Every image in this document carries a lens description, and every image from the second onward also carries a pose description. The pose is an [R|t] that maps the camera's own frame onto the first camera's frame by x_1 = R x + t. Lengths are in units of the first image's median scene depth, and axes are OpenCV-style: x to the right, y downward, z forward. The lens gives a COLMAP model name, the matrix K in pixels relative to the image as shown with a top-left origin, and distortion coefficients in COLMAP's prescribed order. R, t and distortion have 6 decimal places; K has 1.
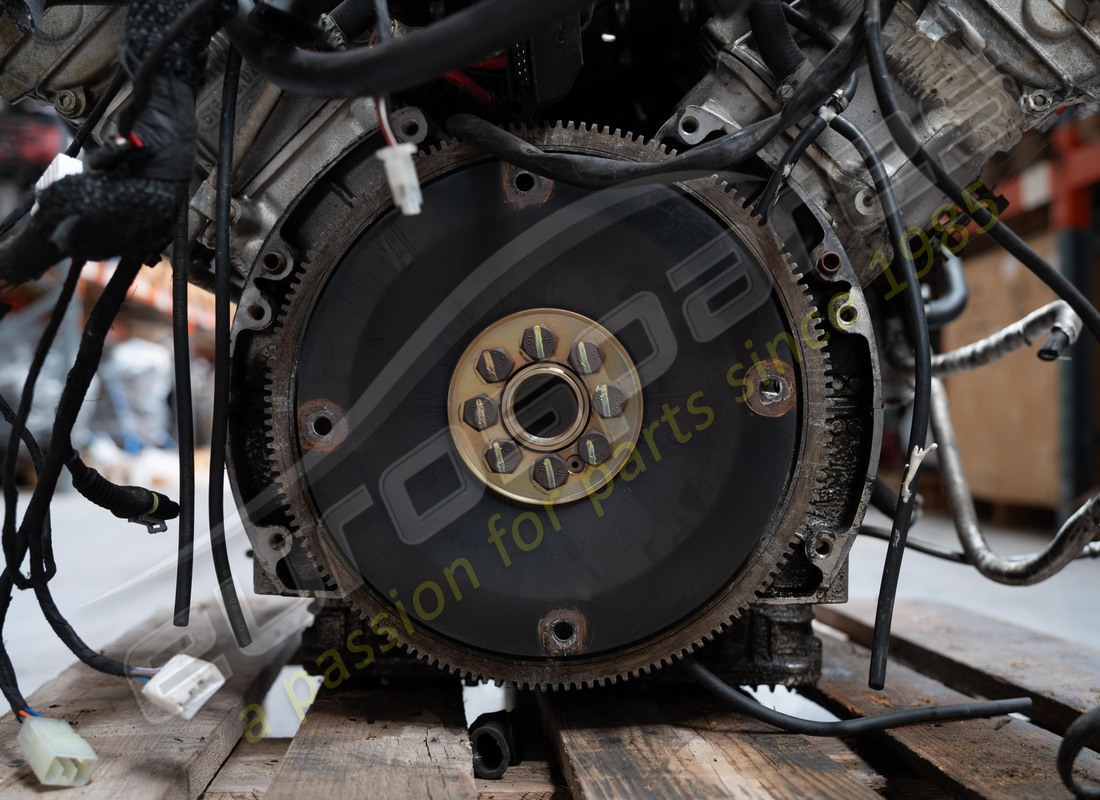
lens RADIAL K [[1256.5, 0, 550.0], [0, 1256.5, 400.0], [0, 0, 1]] dist [0.009897, 0.005513]
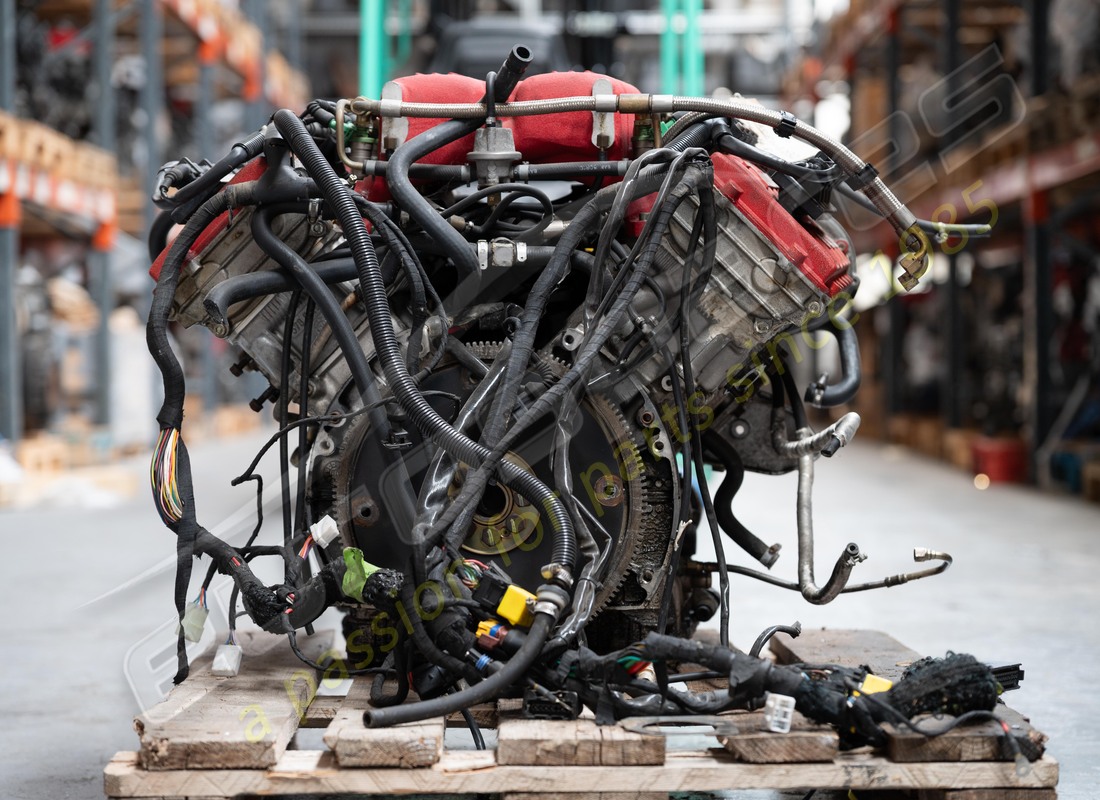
lens RADIAL K [[2885.2, 0, 550.0], [0, 2885.2, 400.0], [0, 0, 1]] dist [-0.023635, -0.034543]
pose [[0.997543, -0.009447, -0.069421, 0.365225], [0.012311, 0.999086, 0.040944, -0.300149], [0.068971, -0.041699, 0.996747, -3.043524]]
